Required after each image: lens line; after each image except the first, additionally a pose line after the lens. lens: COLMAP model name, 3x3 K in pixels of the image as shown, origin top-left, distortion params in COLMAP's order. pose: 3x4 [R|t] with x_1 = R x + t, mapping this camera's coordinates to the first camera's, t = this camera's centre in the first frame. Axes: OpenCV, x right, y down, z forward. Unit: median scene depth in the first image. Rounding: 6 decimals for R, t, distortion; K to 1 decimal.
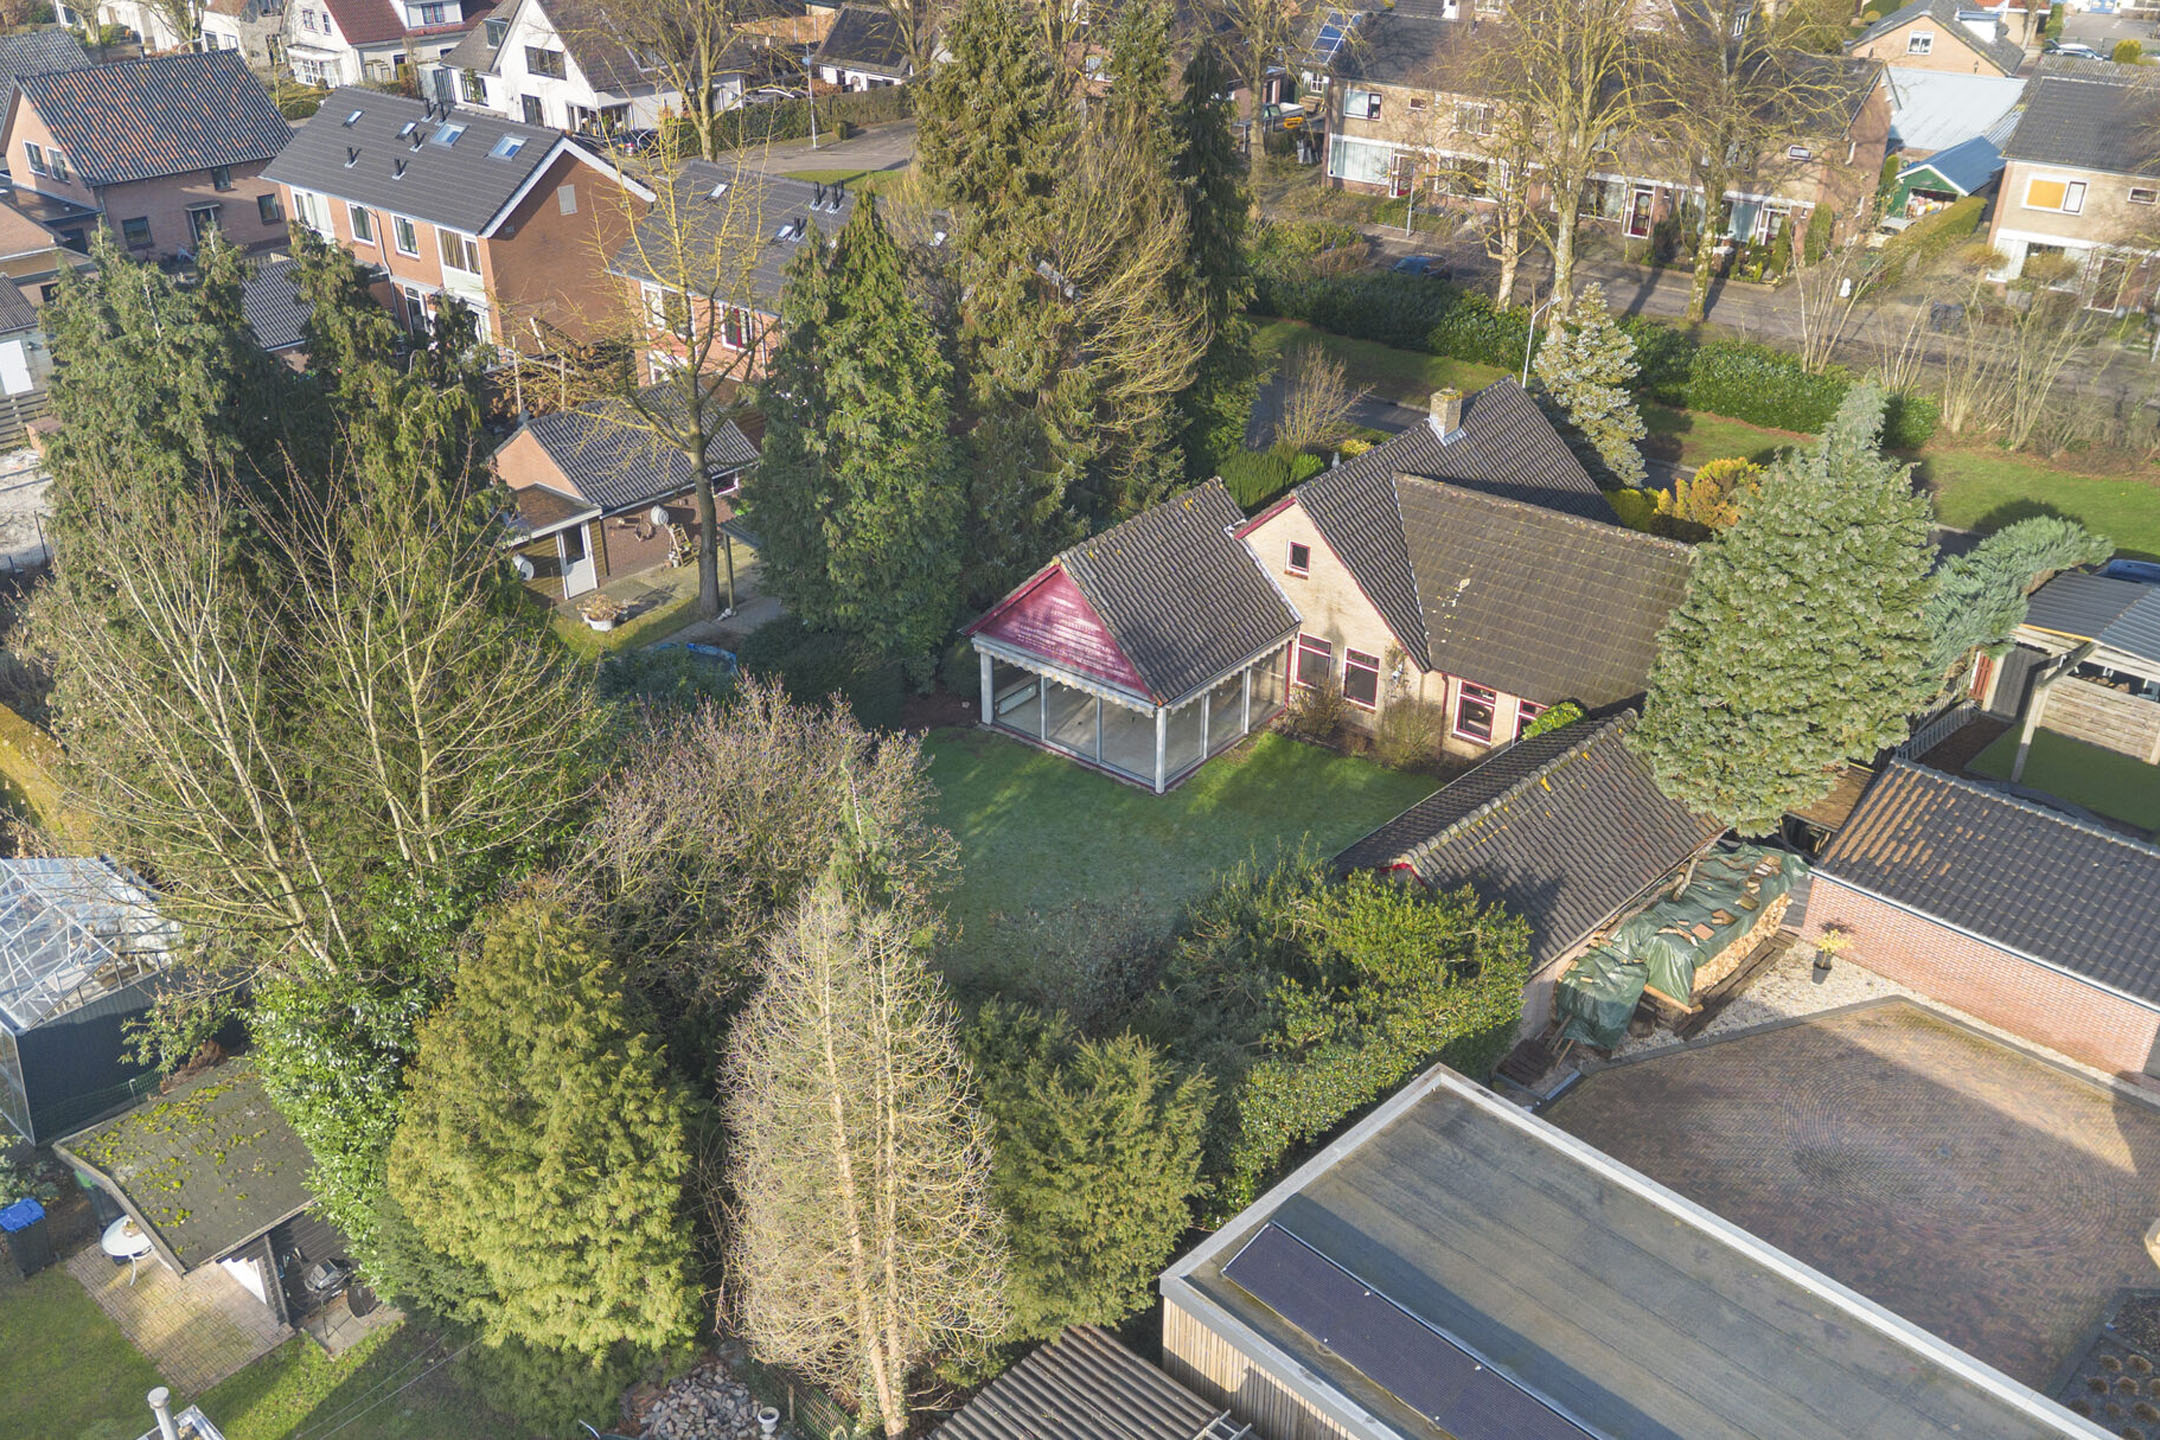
lens RADIAL K [[1830.5, 0, 1080.0], [0, 1830.5, 720.0], [0, 0, 1]] dist [0.075774, -0.083268]
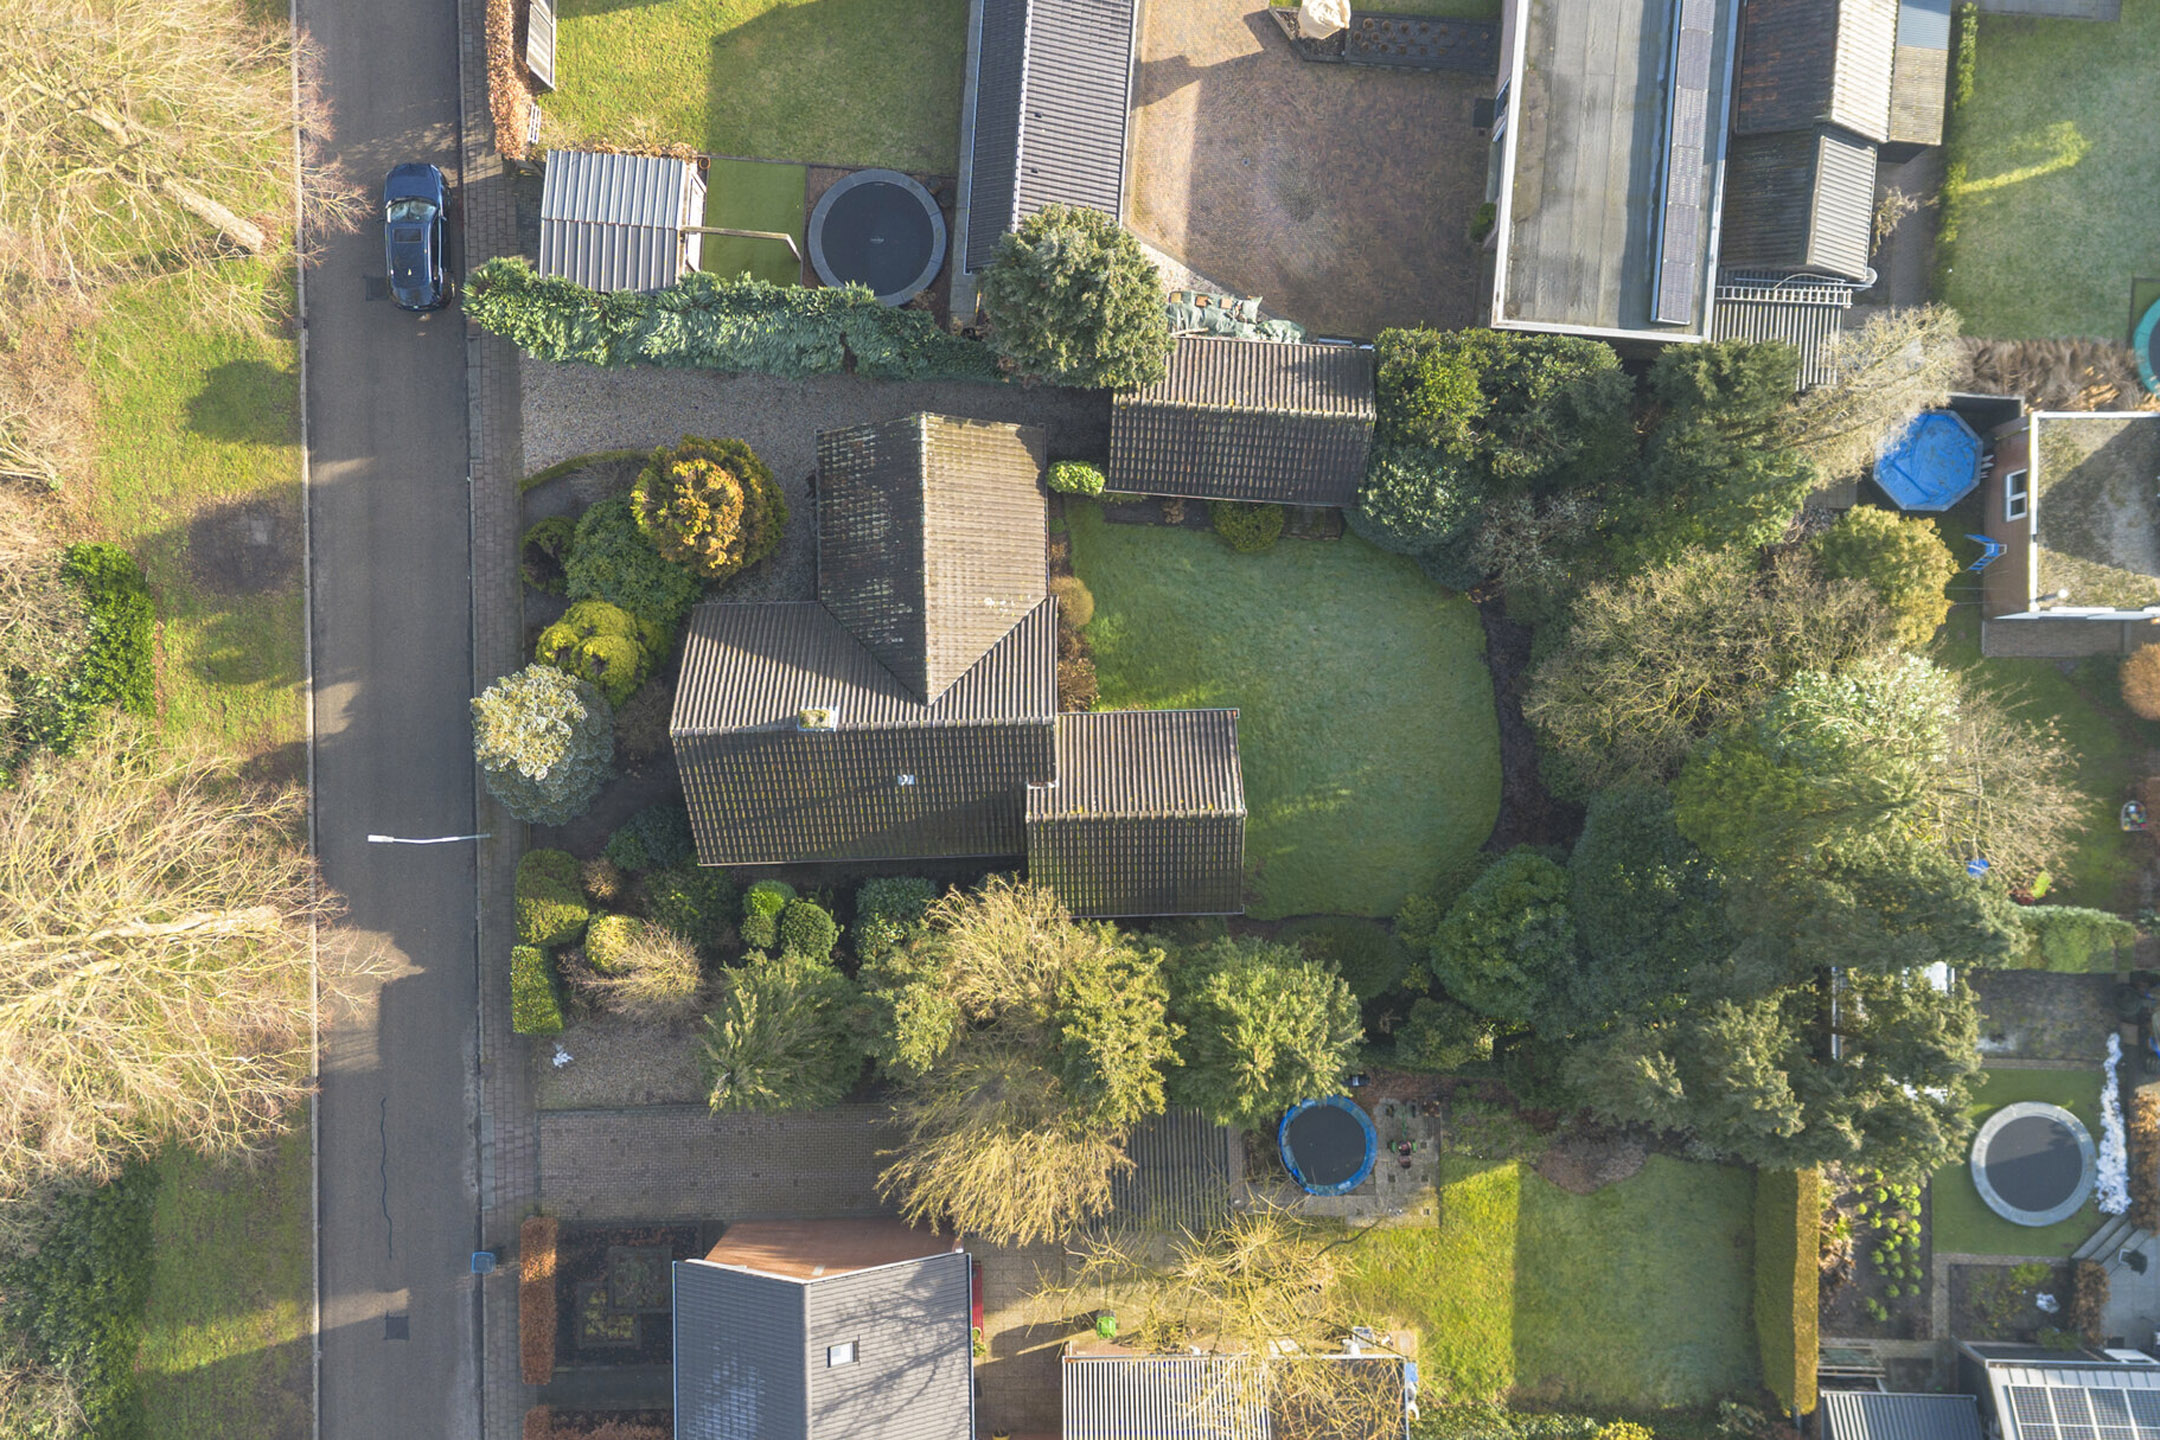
lens RADIAL K [[1830.5, 0, 1080.0], [0, 1830.5, 720.0], [0, 0, 1]] dist [0.075774, -0.083268]
pose [[-0.638620, -0.769227, 0.021305, 0.077960], [0.367328, -0.280398, 0.886818, -1.177445], [-0.676191, 0.574166, 0.461627, 0.439005]]
